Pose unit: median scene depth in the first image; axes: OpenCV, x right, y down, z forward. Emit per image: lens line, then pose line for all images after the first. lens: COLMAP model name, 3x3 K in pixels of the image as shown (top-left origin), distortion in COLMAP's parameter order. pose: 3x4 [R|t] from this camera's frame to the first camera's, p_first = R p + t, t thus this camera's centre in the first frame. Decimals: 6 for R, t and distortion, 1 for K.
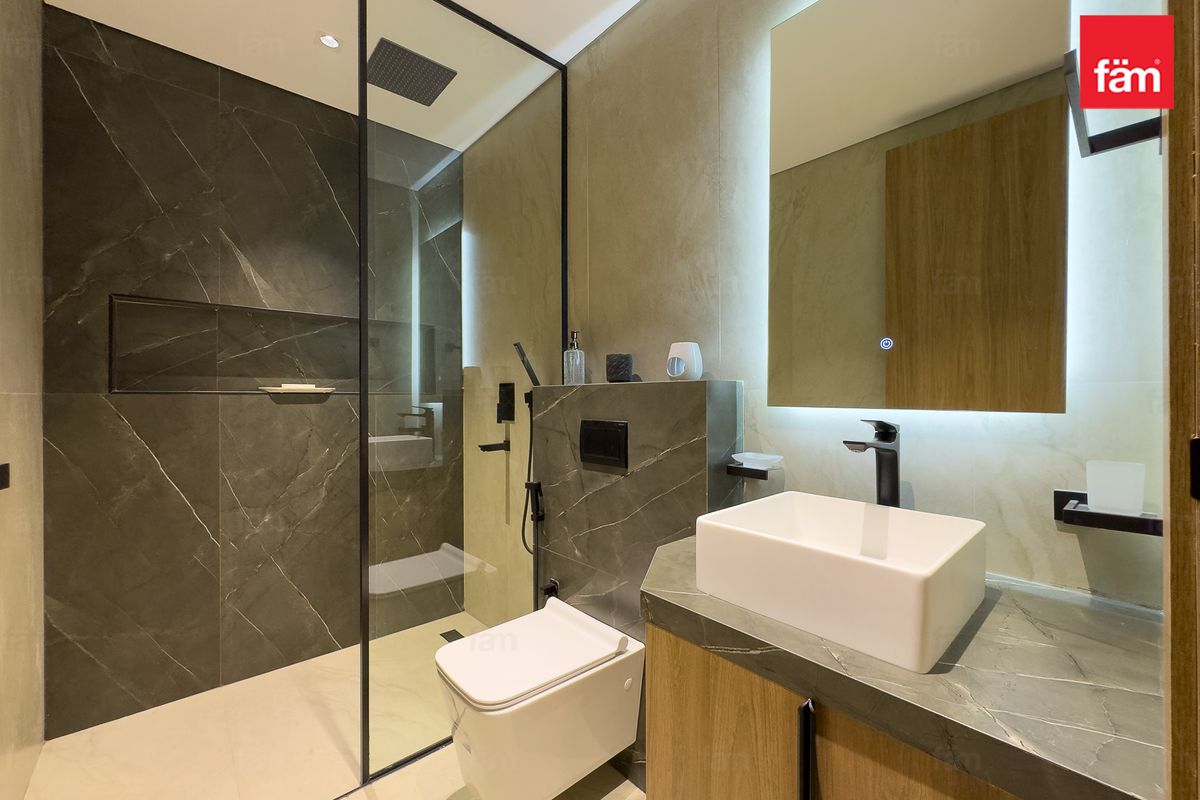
lens RADIAL K [[483.4, 0, 597.4], [0, 483.4, 399.6], [0, 0, 1]] dist [-0.008233, 0.002064]
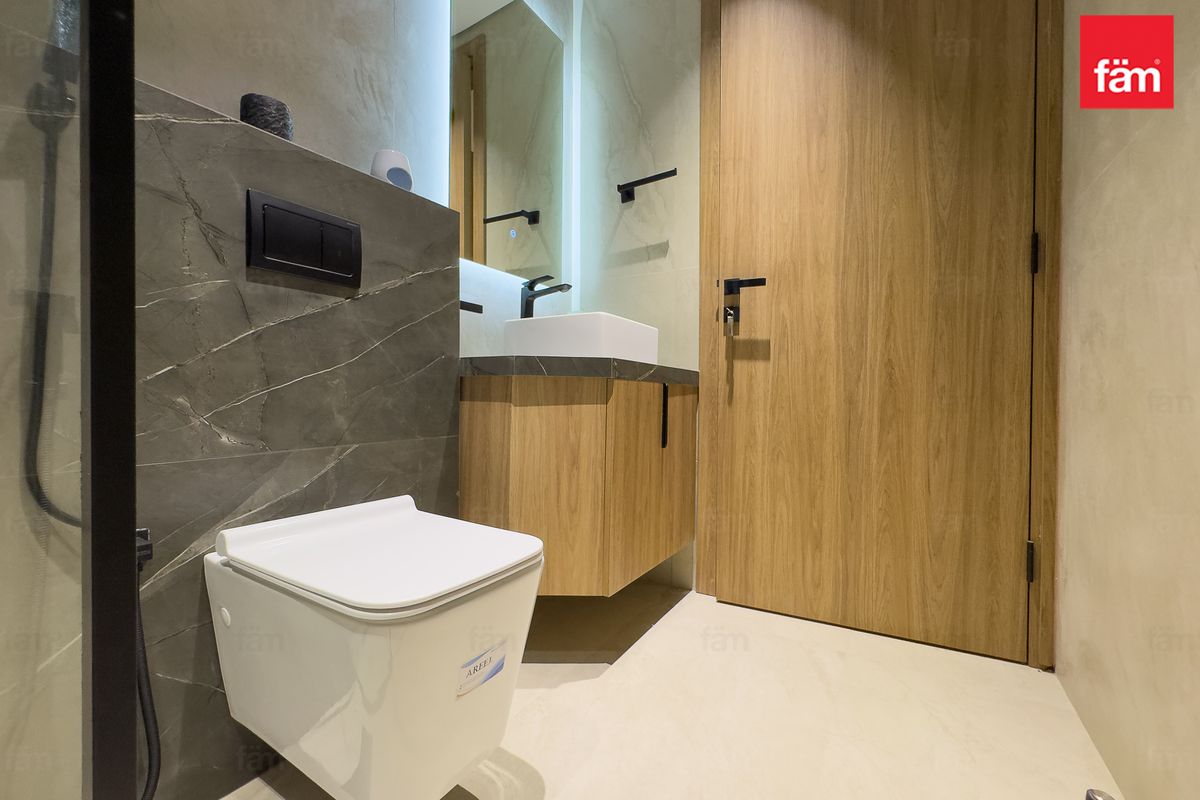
lens RADIAL K [[483.4, 0, 610.2], [0, 483.4, 404.3], [0, 0, 1]] dist [-0.008233, 0.002064]
pose [[-0.300739, -0.017492, 0.953546, -0.762005], [-0.001012, 0.999837, 0.018022, 0.309573], [-0.953706, 0.004455, -0.300707, 0.877062]]
